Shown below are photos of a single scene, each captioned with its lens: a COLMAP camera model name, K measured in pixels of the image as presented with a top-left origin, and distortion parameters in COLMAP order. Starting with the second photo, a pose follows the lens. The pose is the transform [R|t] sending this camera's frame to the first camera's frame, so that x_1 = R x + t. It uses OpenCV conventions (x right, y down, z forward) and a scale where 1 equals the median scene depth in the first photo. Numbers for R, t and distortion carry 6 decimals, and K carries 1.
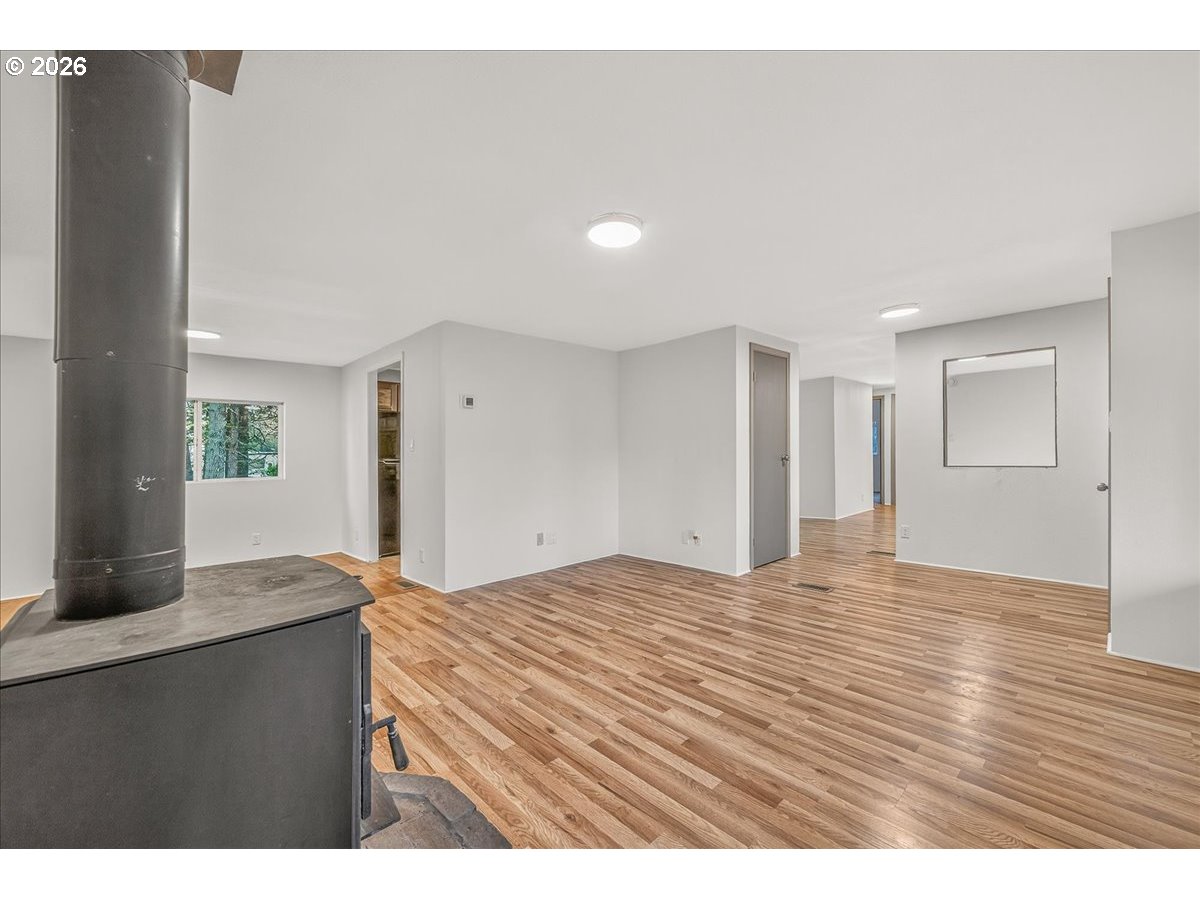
lens RADIAL K [[485.3, 0, 592.3], [0, 485.3, 450.2], [0, 0, 1]] dist [0.001732, 0.000233]
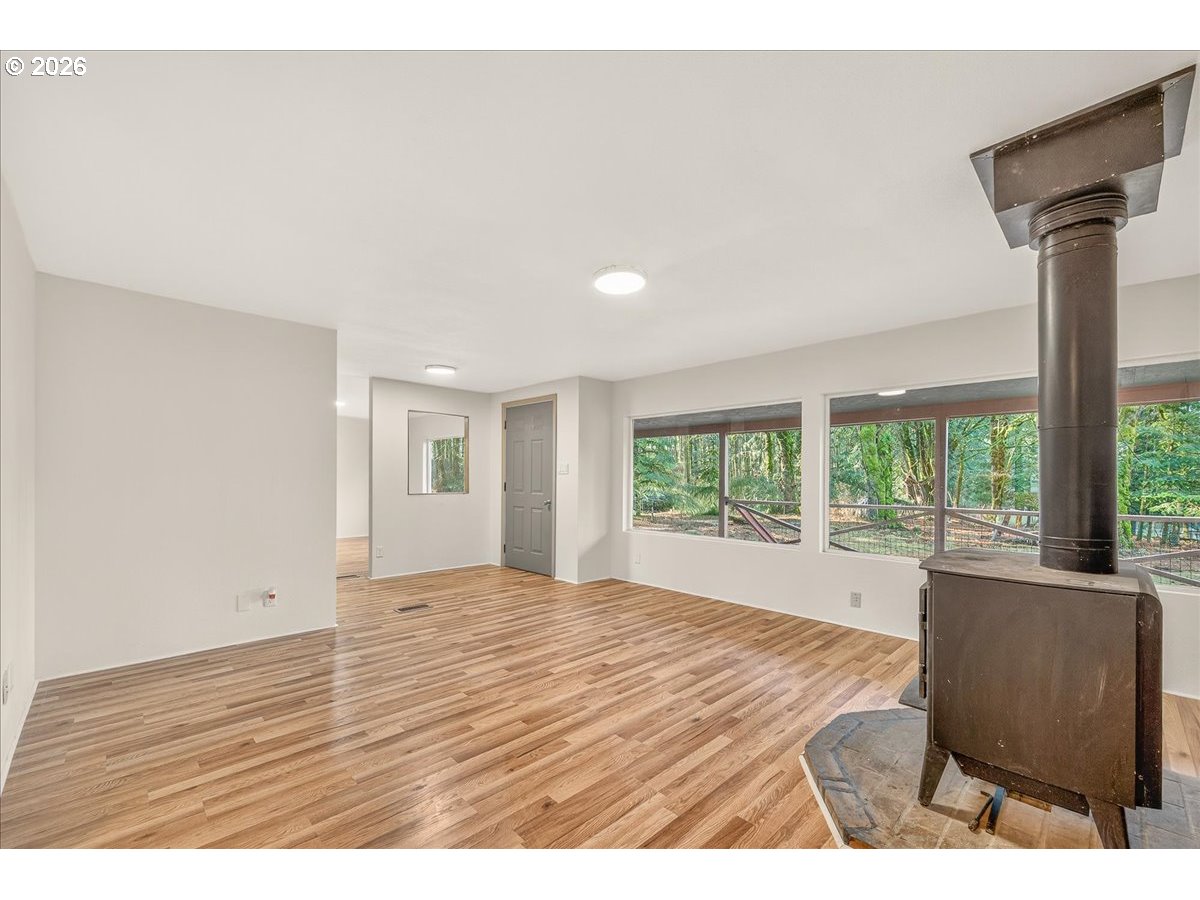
lens RADIAL K [[485.3, 0, 592.3], [0, 485.3, 450.2], [0, 0, 1]] dist [0.001732, 0.000233]
pose [[0.001049, 0.077977, 0.996955, -1.004359], [-0.011284, 0.996893, -0.077960, 0.026913], [-0.999936, -0.011168, 0.001926, 0.981471]]
